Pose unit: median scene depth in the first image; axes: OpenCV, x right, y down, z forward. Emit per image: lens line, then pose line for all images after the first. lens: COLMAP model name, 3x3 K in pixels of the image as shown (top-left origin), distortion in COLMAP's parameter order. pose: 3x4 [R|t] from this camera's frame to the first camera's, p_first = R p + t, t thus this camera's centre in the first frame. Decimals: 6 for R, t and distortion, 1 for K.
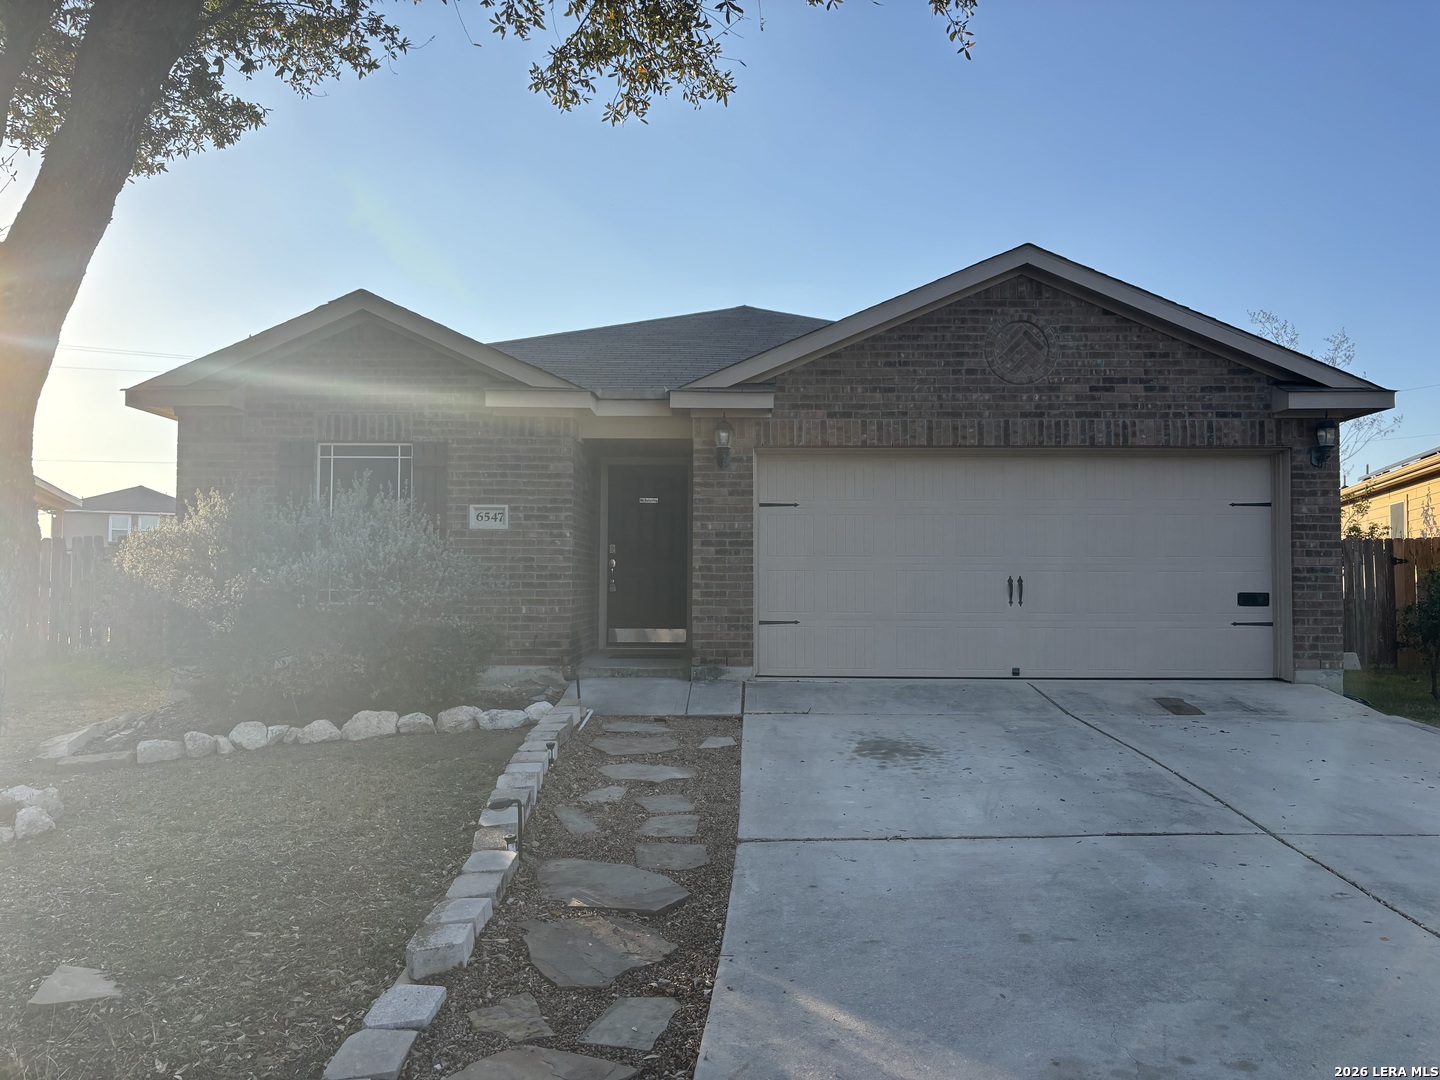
lens RADIAL K [[1090.7, 0, 725.2], [0, 1090.7, 540.5], [0, 0, 1]] dist [0.053174, -0.057819]
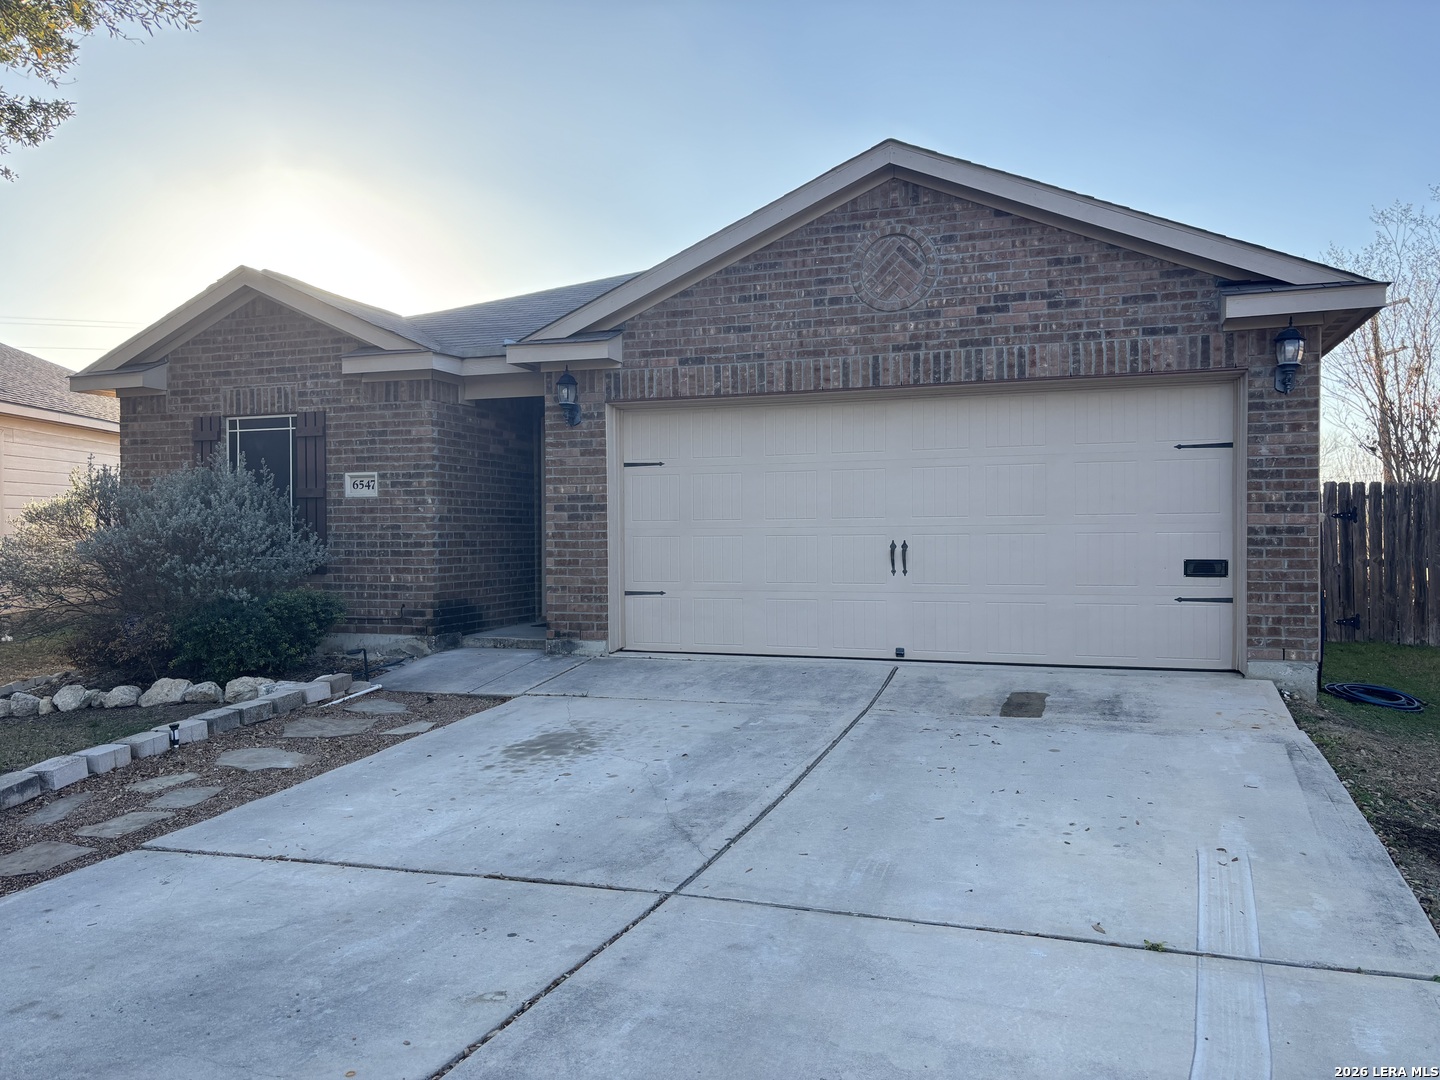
lens RADIAL K [[1090.7, 0, 731.5], [0, 1090.7, 541.9], [0, 0, 1]] dist [0.053174, -0.057819]
pose [[0.945174, -0.006005, -0.326511, 0.425769], [0.021098, 0.998865, 0.042703, -0.005397], [0.325884, -0.047250, 0.944228, 0.164284]]
